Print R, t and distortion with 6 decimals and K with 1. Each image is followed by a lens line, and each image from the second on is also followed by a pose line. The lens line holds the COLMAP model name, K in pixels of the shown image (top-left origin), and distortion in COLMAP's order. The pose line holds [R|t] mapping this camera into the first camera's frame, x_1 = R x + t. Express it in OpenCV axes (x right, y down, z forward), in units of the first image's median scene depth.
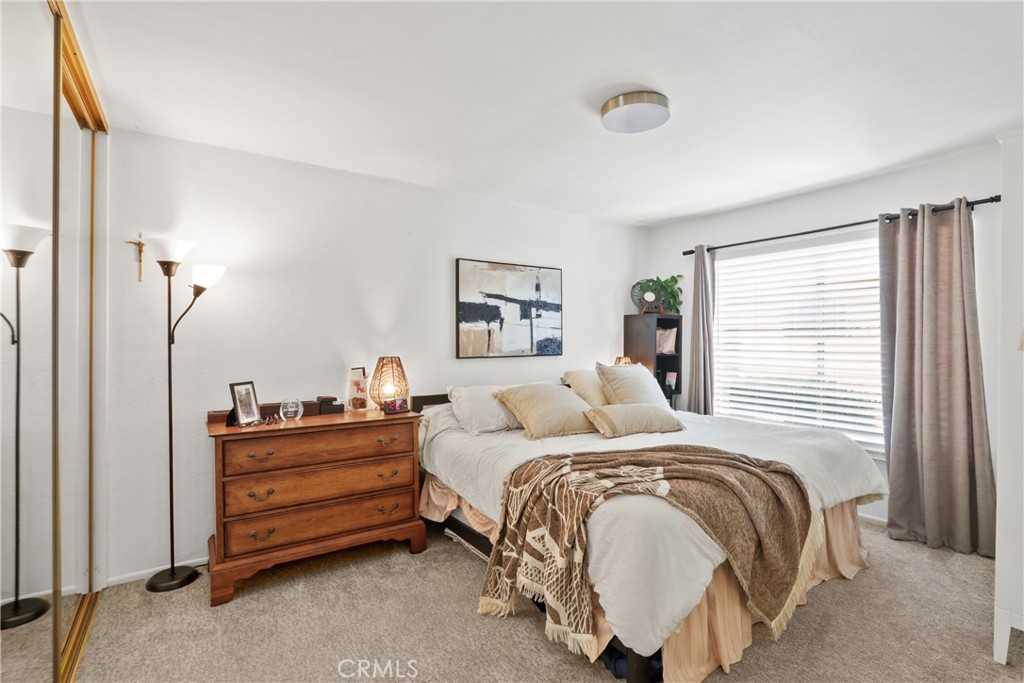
lens RADIAL K [[466.9, 0, 523.1], [0, 466.9, 342.1], [0, 0, 1]] dist [-0.014561, 0.000122]
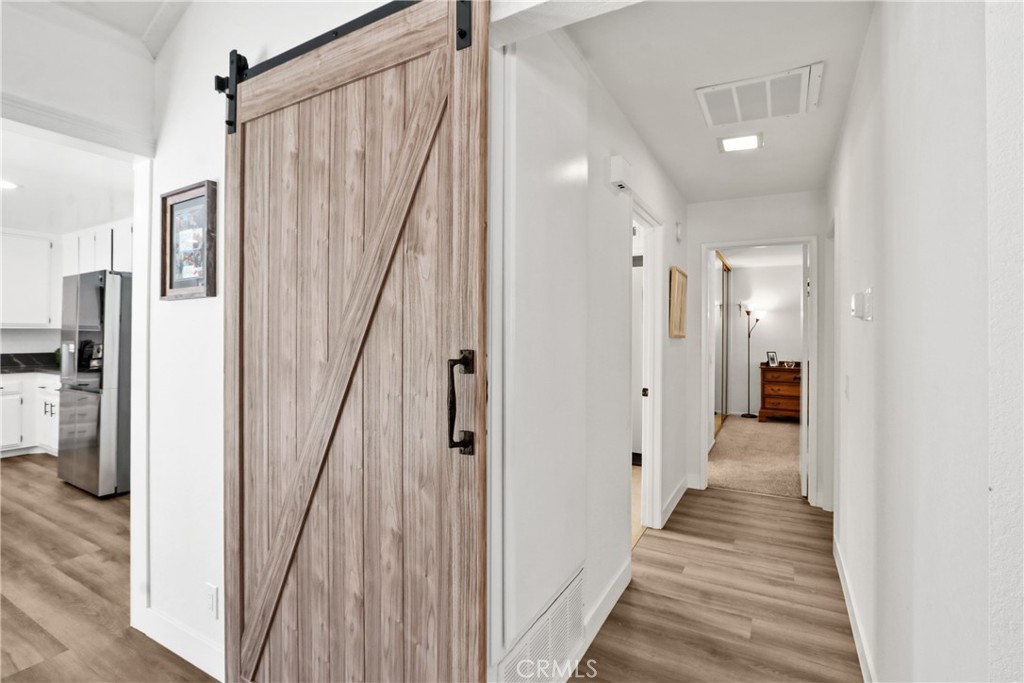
lens RADIAL K [[466.9, 0, 523.1], [0, 466.9, 342.1], [0, 0, 1]] dist [-0.014561, 0.000122]
pose [[0.433462, 0.009501, -0.901122, 1.347221], [0.001142, 0.999938, 0.011092, -0.005824], [0.901171, -0.005837, 0.433424, -1.658644]]
